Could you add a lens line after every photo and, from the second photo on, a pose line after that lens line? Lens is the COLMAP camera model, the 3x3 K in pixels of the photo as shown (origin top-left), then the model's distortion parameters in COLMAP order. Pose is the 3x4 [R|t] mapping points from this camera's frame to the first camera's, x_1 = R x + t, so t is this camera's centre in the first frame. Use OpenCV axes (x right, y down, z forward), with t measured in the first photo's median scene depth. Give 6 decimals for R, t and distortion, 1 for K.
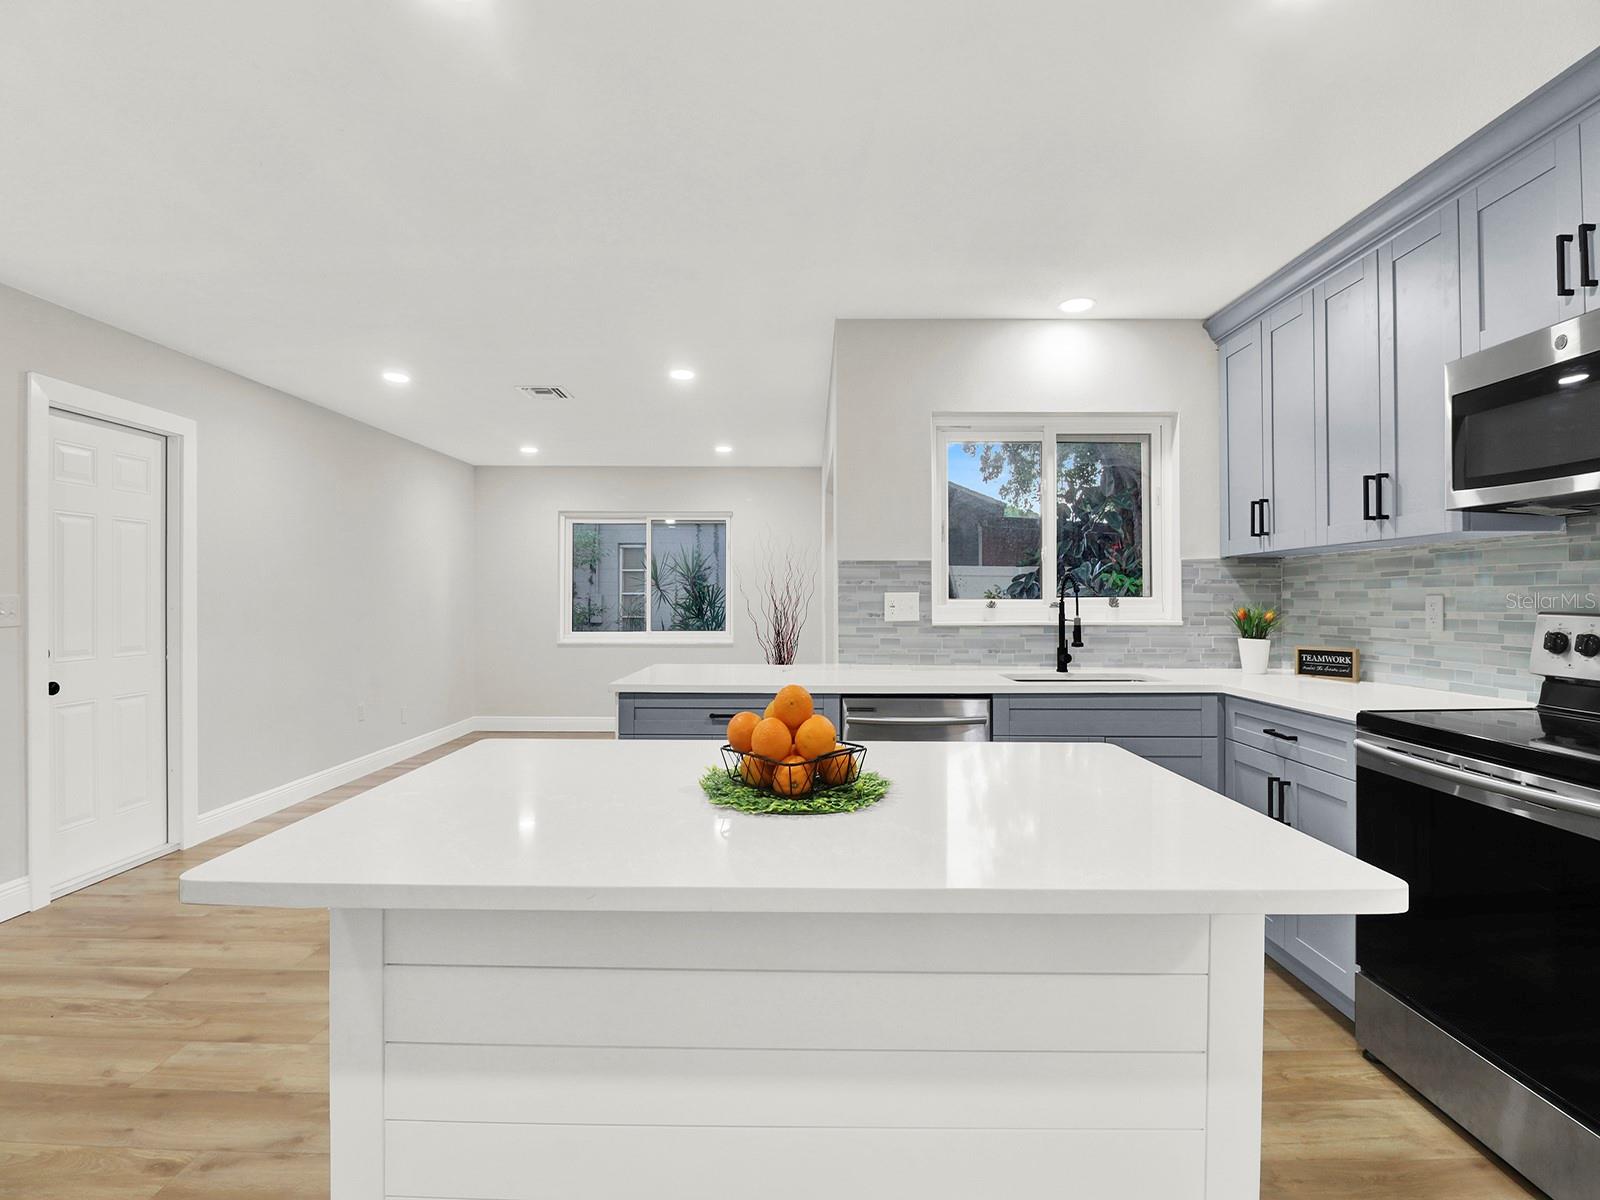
lens RADIAL K [[744.5, 0, 799.6], [0, 744.5, 591.9], [0, 0, 1]] dist [-0.001295, -0.008631]
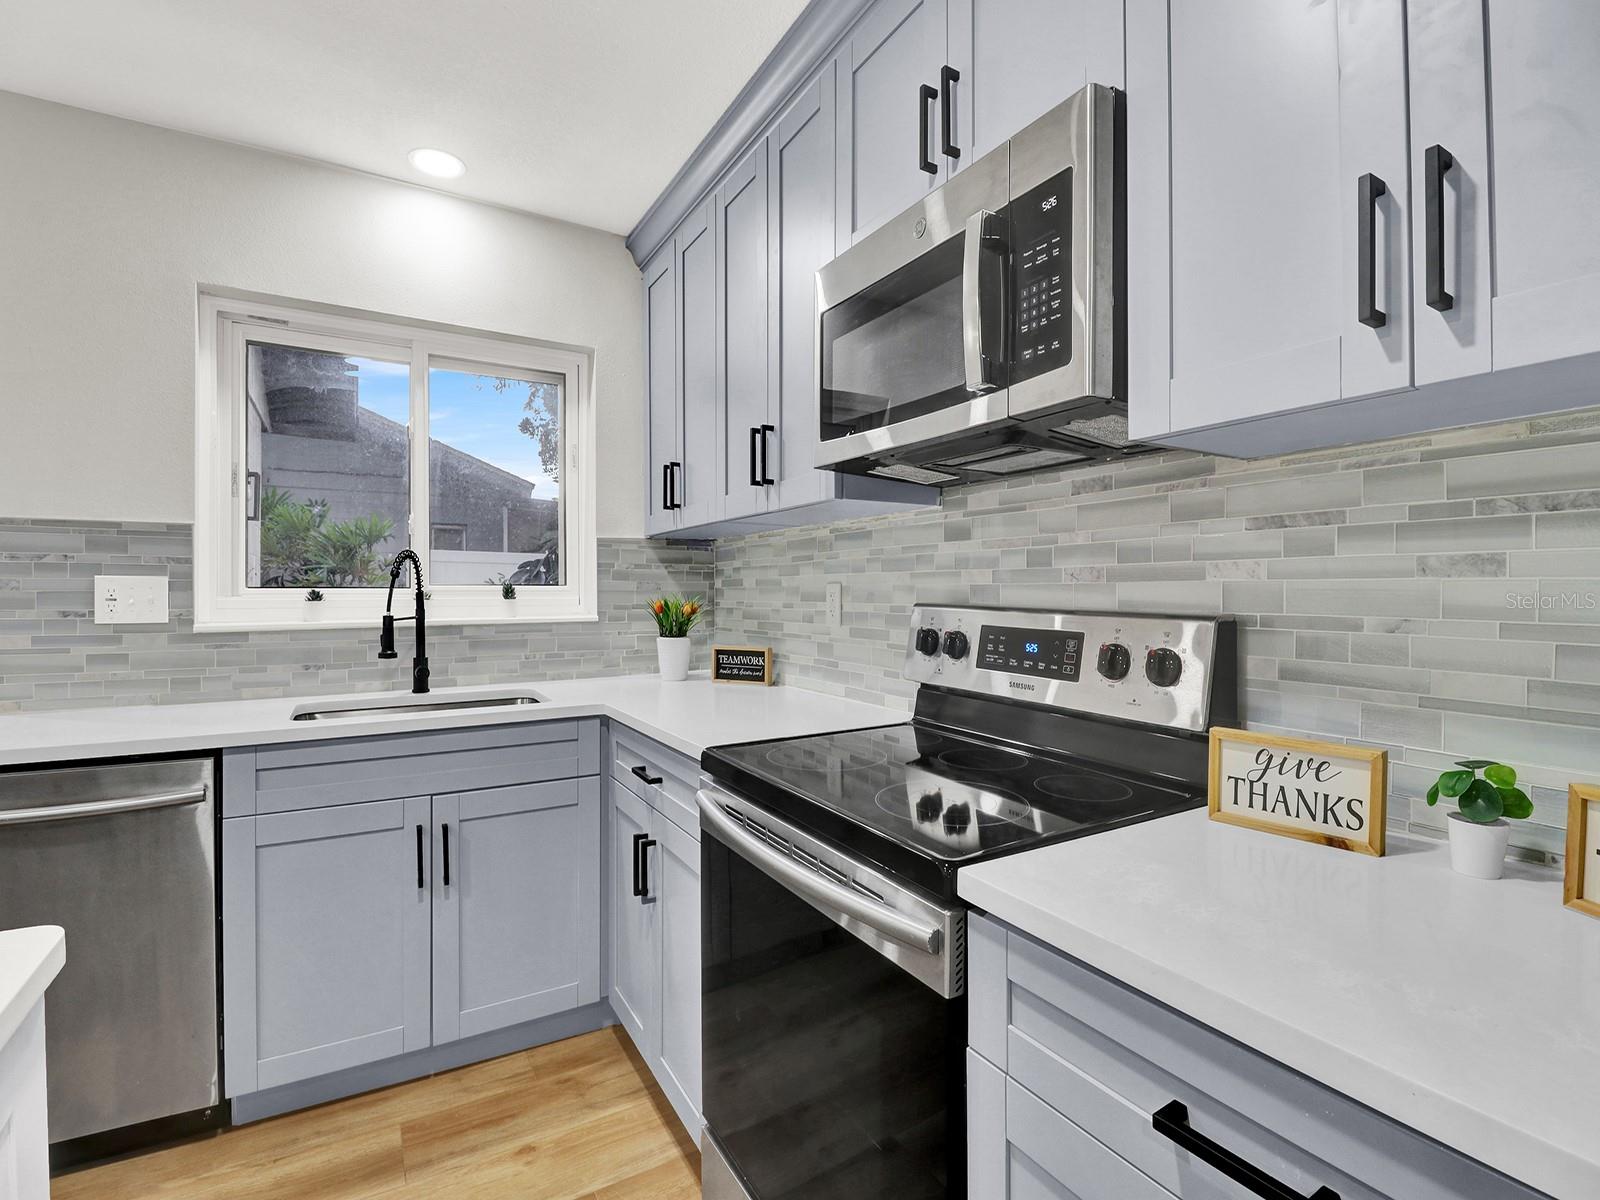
lens RADIAL K [[744.5, 0, 785.5], [0, 744.5, 579.7], [0, 0, 1]] dist [-0.001295, -0.008631]
pose [[0.861141, 0.008511, 0.508294, 0.327226], [-0.006234, 0.999961, -0.006182, 0.005050], [-0.508327, 0.002155, 0.861161, 0.256753]]
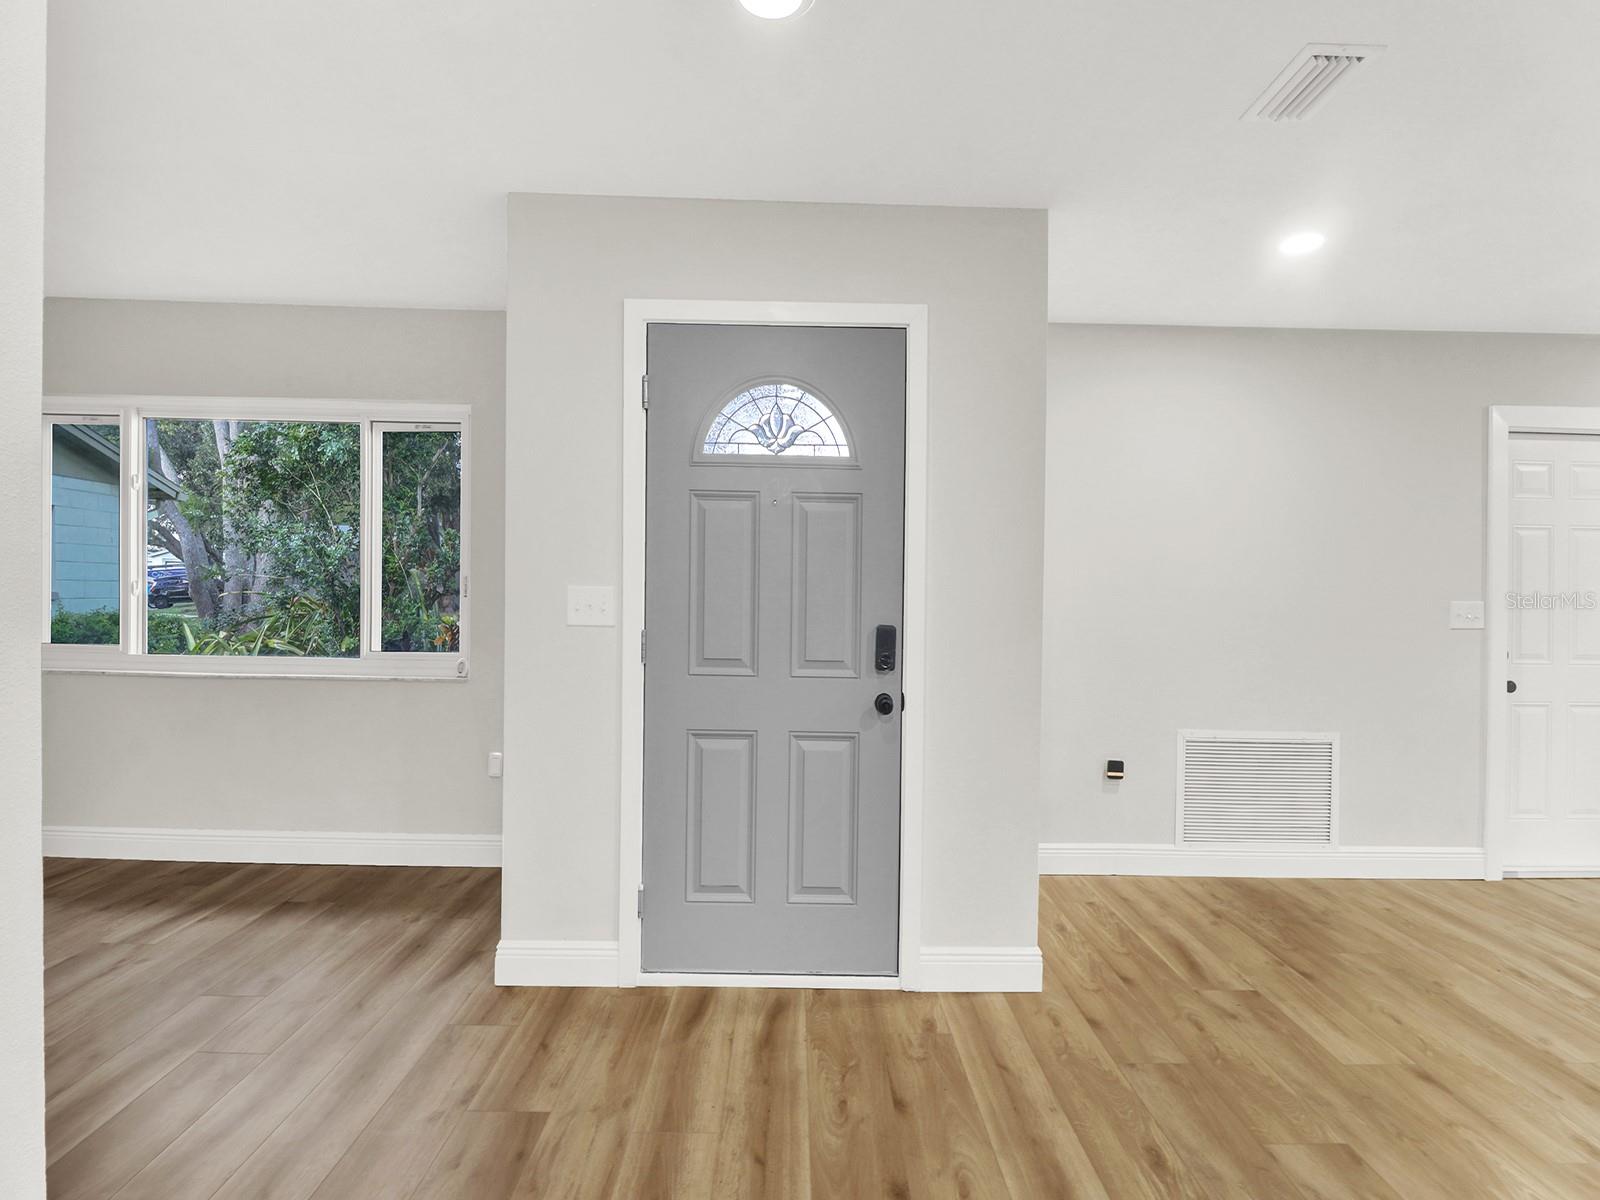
lens RADIAL K [[744.5, 0, 785.9], [0, 744.5, 584.5], [0, 0, 1]] dist [-0.001295, -0.008631]
pose [[0.001452, -0.003974, -0.999991, 0.097689], [-0.014033, 0.999894, -0.003994, -0.003409], [0.999900, 0.014039, 0.001396, -0.096957]]
